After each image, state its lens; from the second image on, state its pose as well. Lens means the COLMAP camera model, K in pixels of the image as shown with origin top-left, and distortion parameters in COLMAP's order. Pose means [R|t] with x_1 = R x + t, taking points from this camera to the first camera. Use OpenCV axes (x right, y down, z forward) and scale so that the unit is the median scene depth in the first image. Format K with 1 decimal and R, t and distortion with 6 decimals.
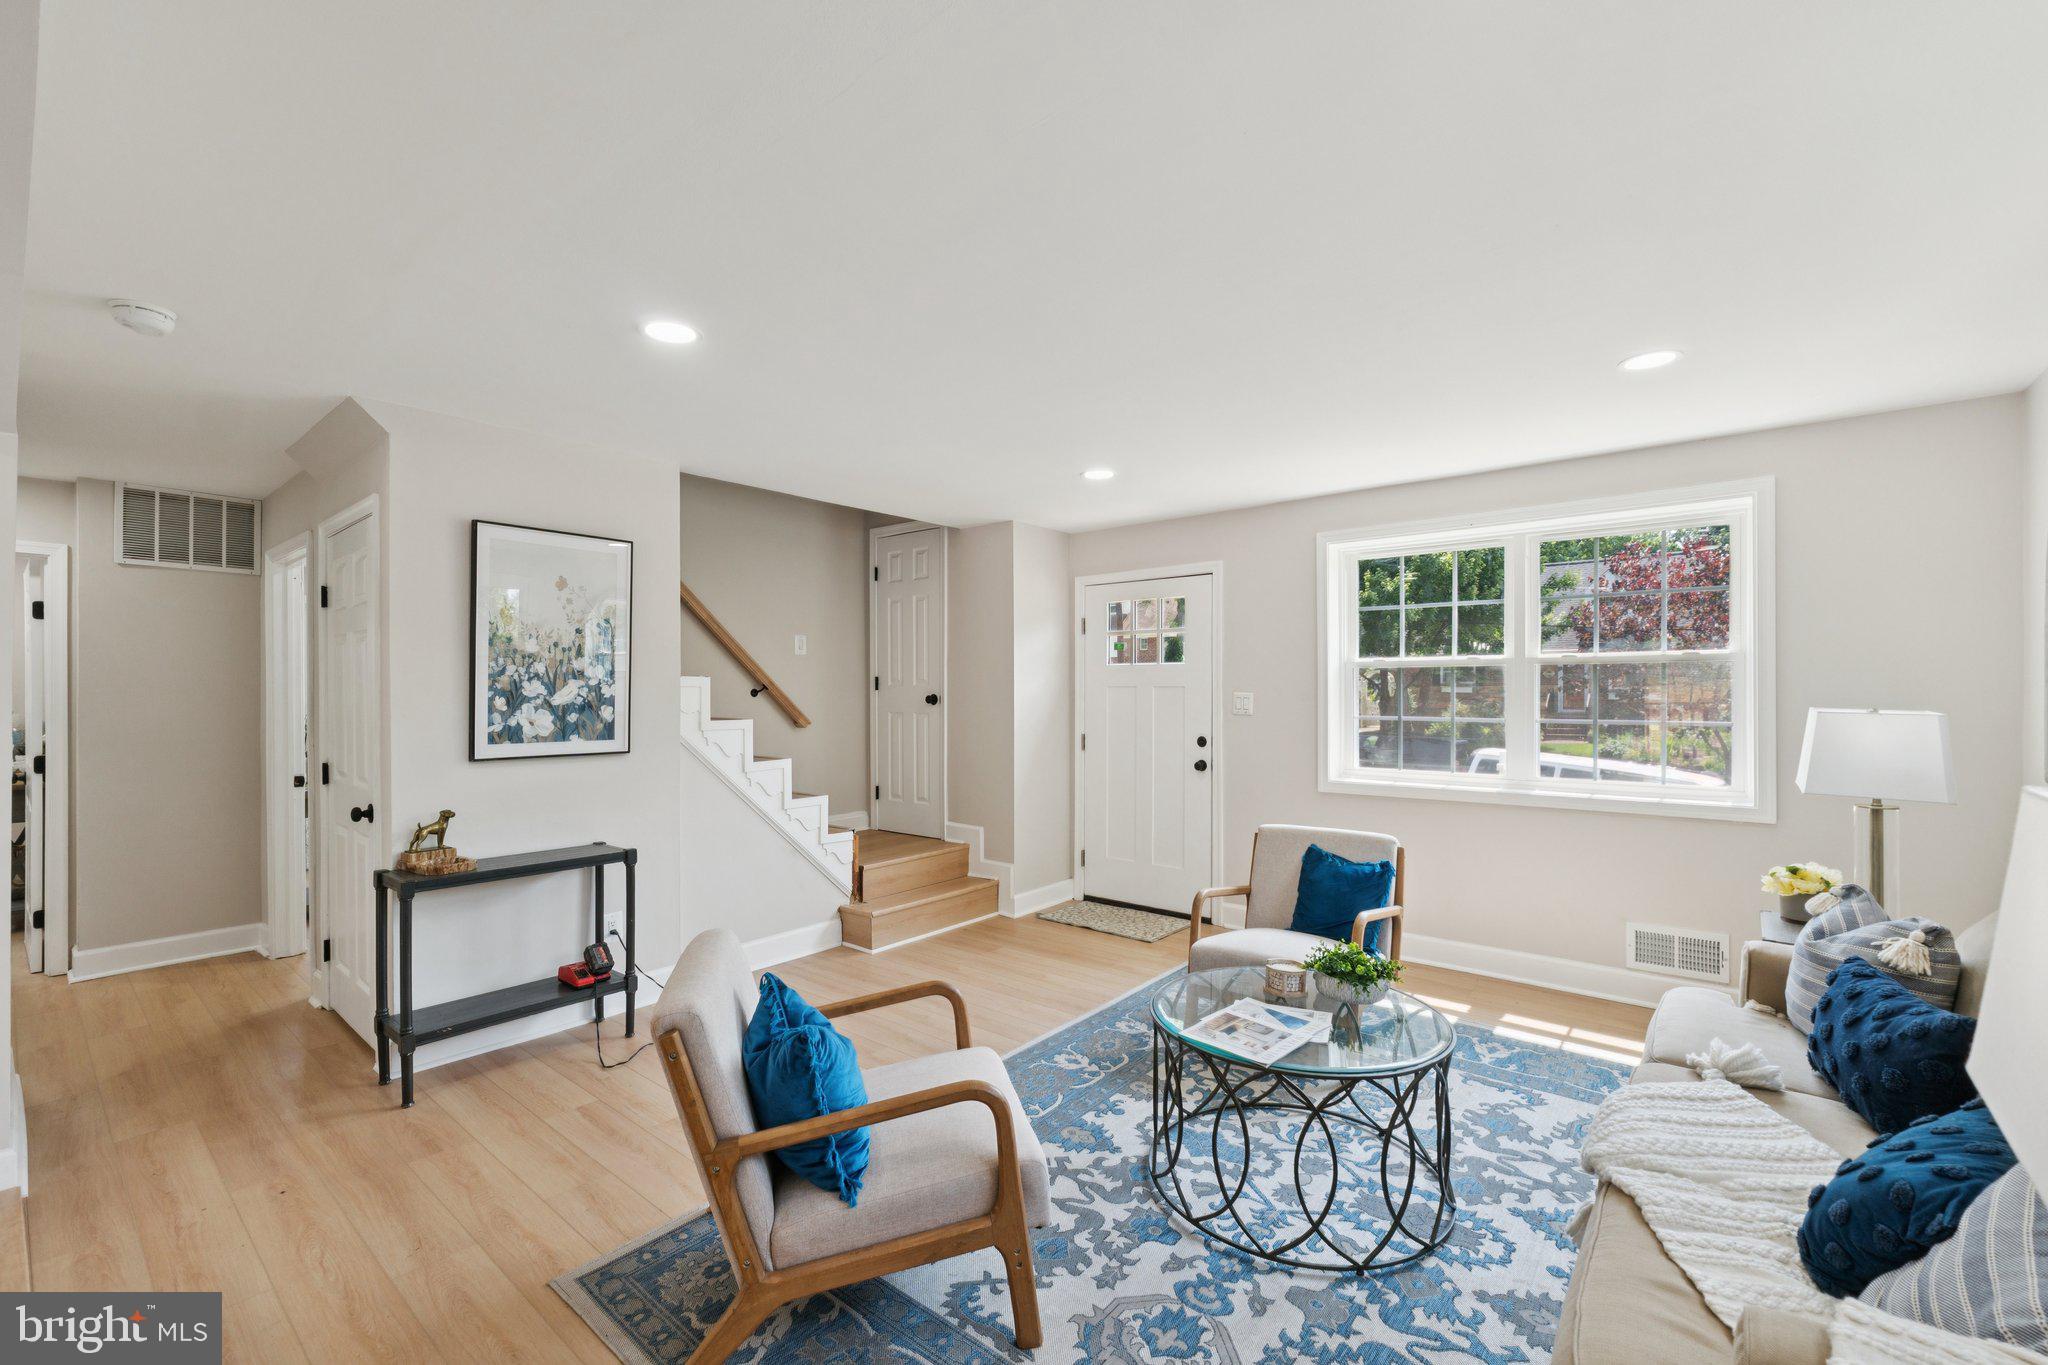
lens RADIAL K [[860.2, 0, 1018.6], [0, 860.2, 688.9], [0, 0, 1]] dist [-0.008128, 0.000040]
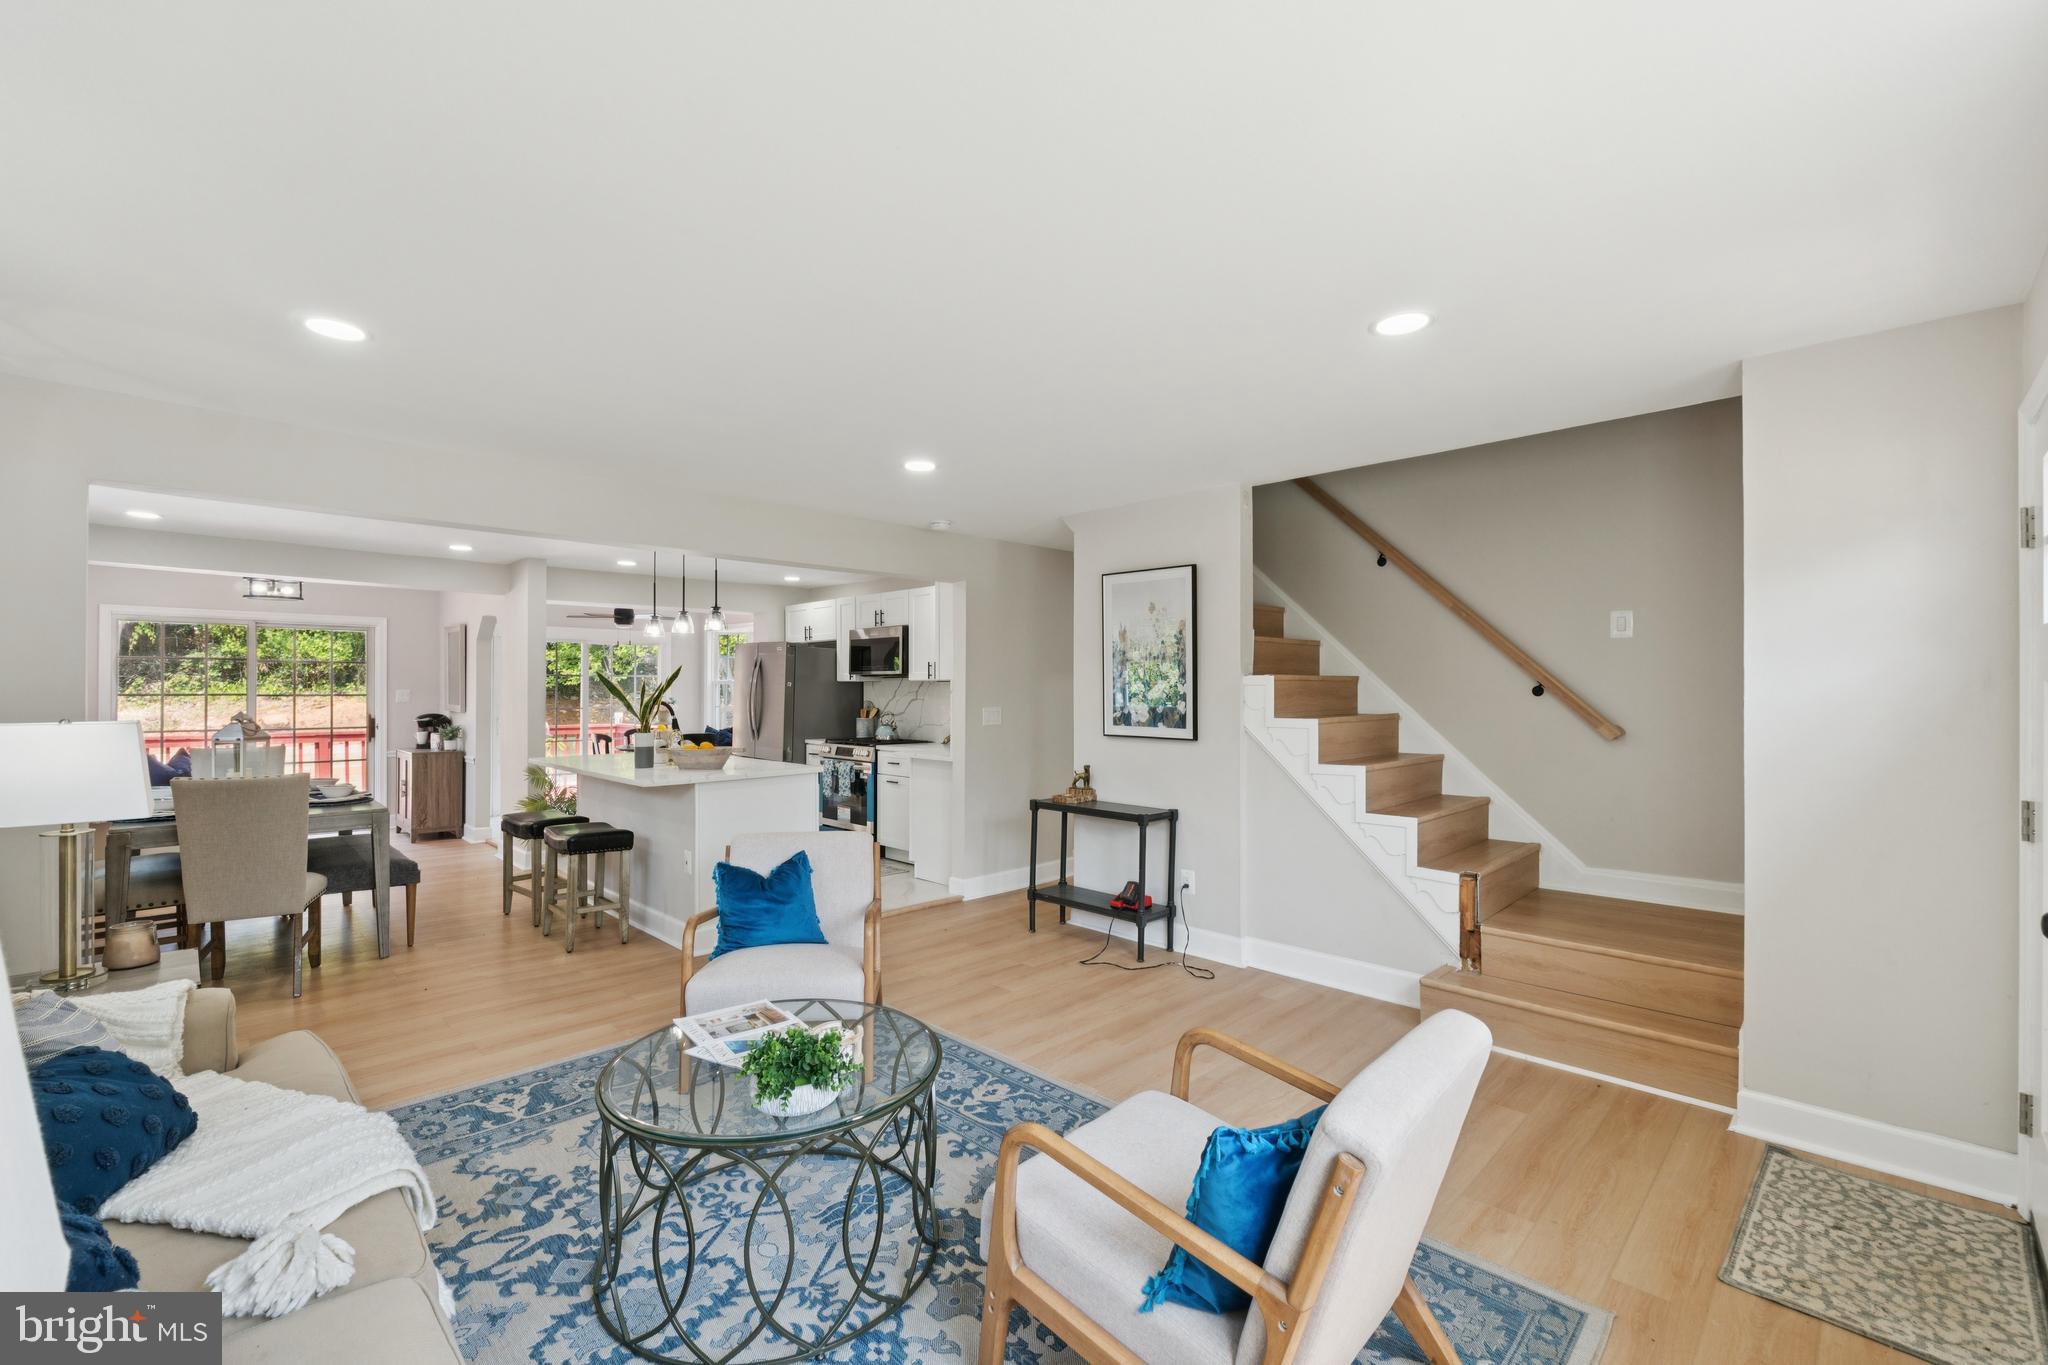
lens RADIAL K [[861.8, 0, 1018.3], [0, 861.8, 678.5], [0, 0, 1]] dist [-0.007205, 0.000104]
pose [[-0.090726, -0.007942, -0.995844, 0.800927], [0.002553, 0.999963, -0.008208, -0.002951], [0.995873, -0.003287, -0.090702, 0.900461]]
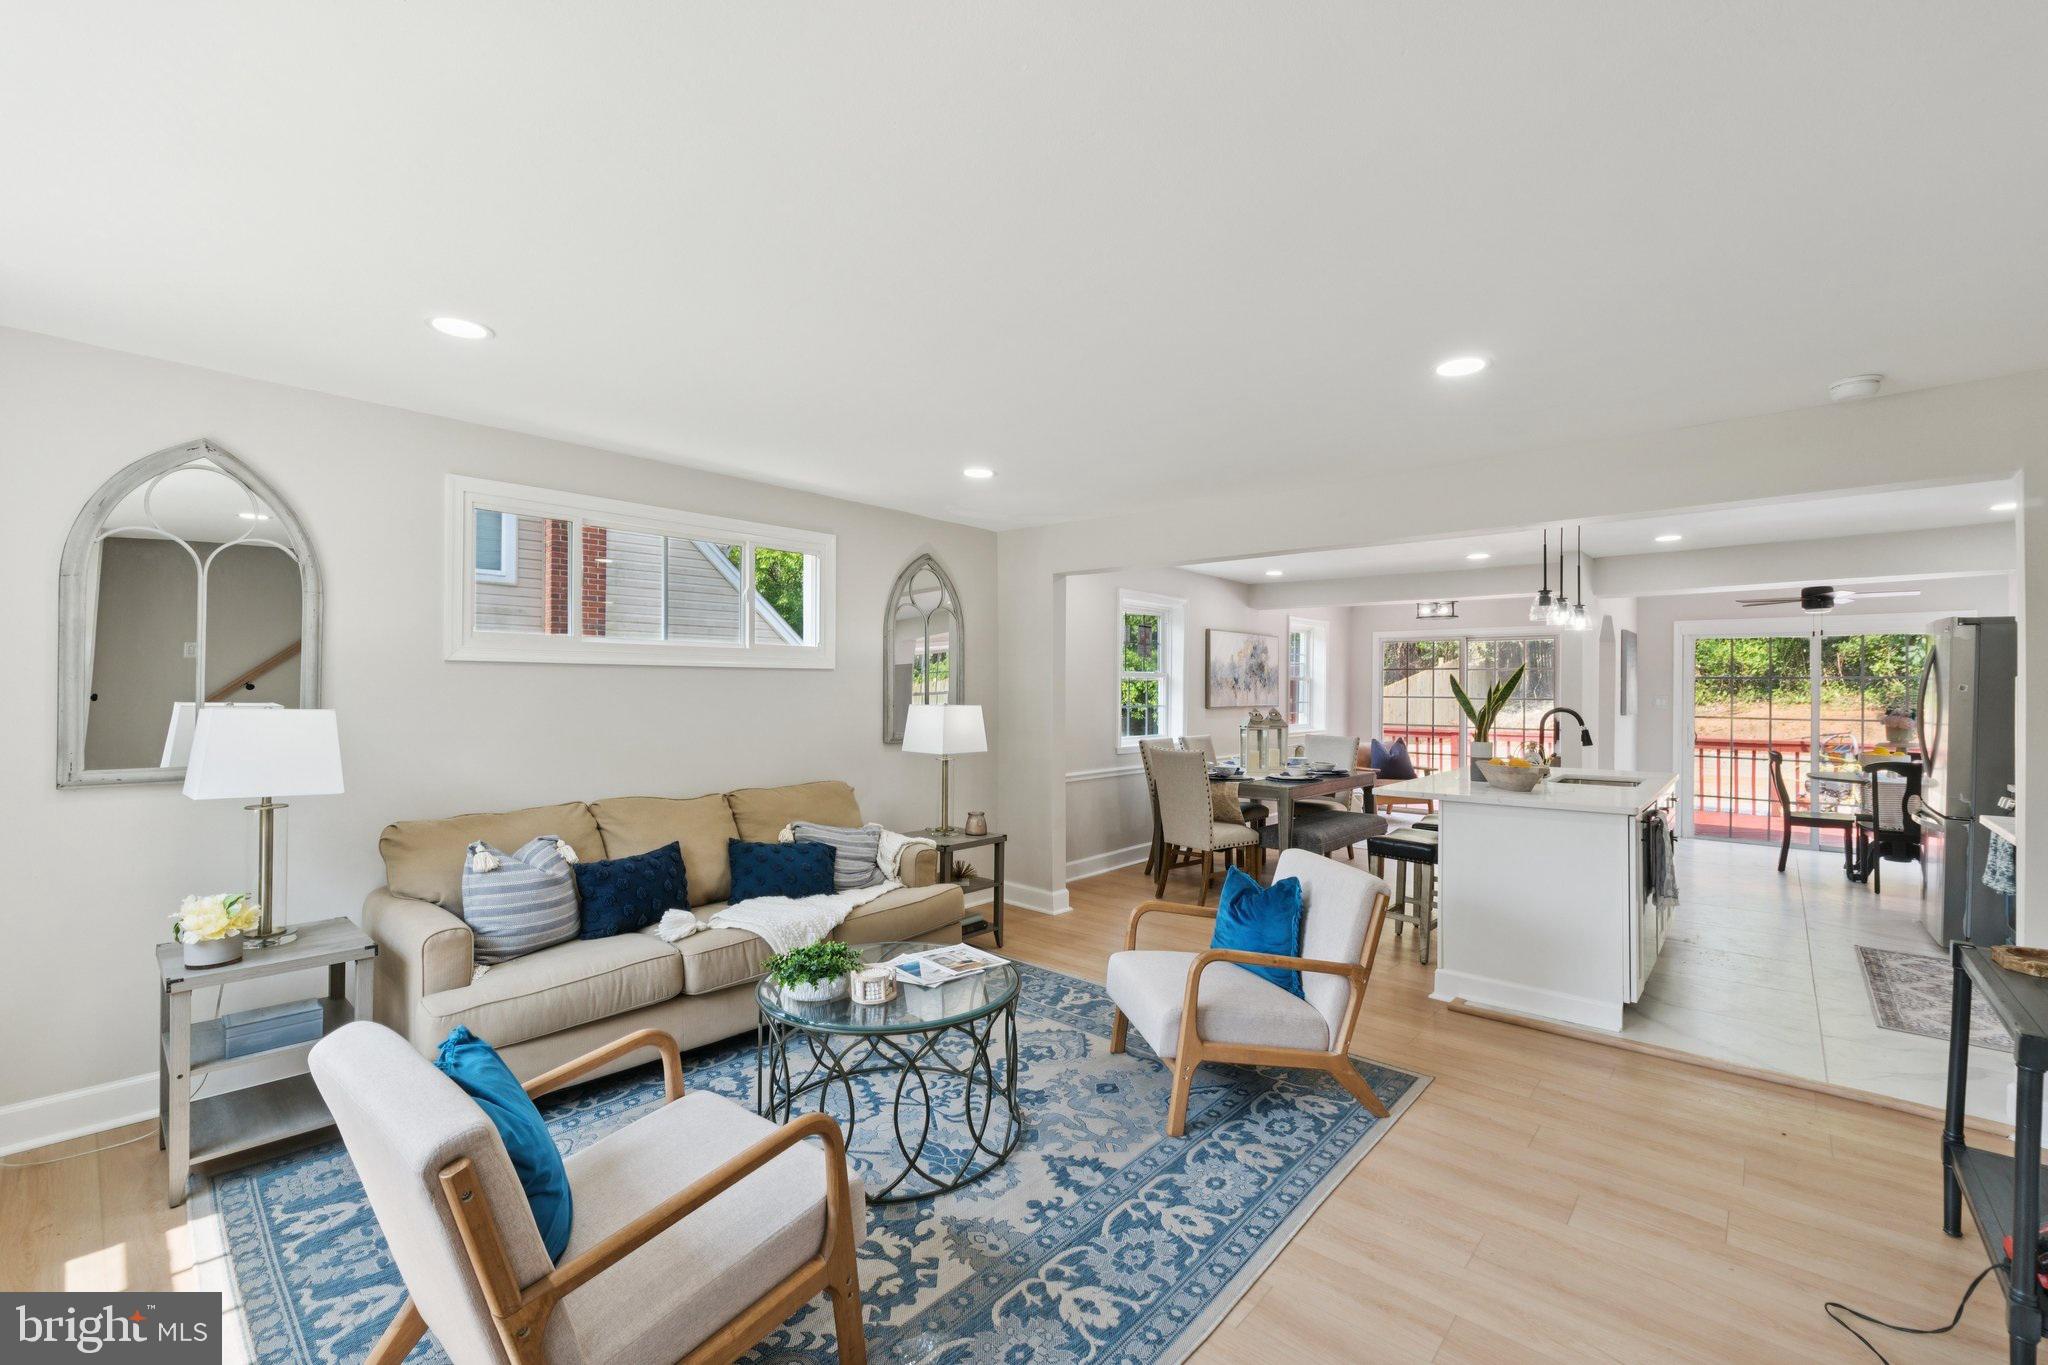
lens RADIAL K [[858.8, 0, 1021.1], [0, 858.8, 681.6], [0, 0, 1]] dist [-0.008267, 0.000051]
pose [[-0.999489, -0.003057, 0.031831, 0.081301], [-0.003434, 0.999925, -0.011783, 0.002281], [-0.031793, -0.011886, -0.999424, 1.428659]]
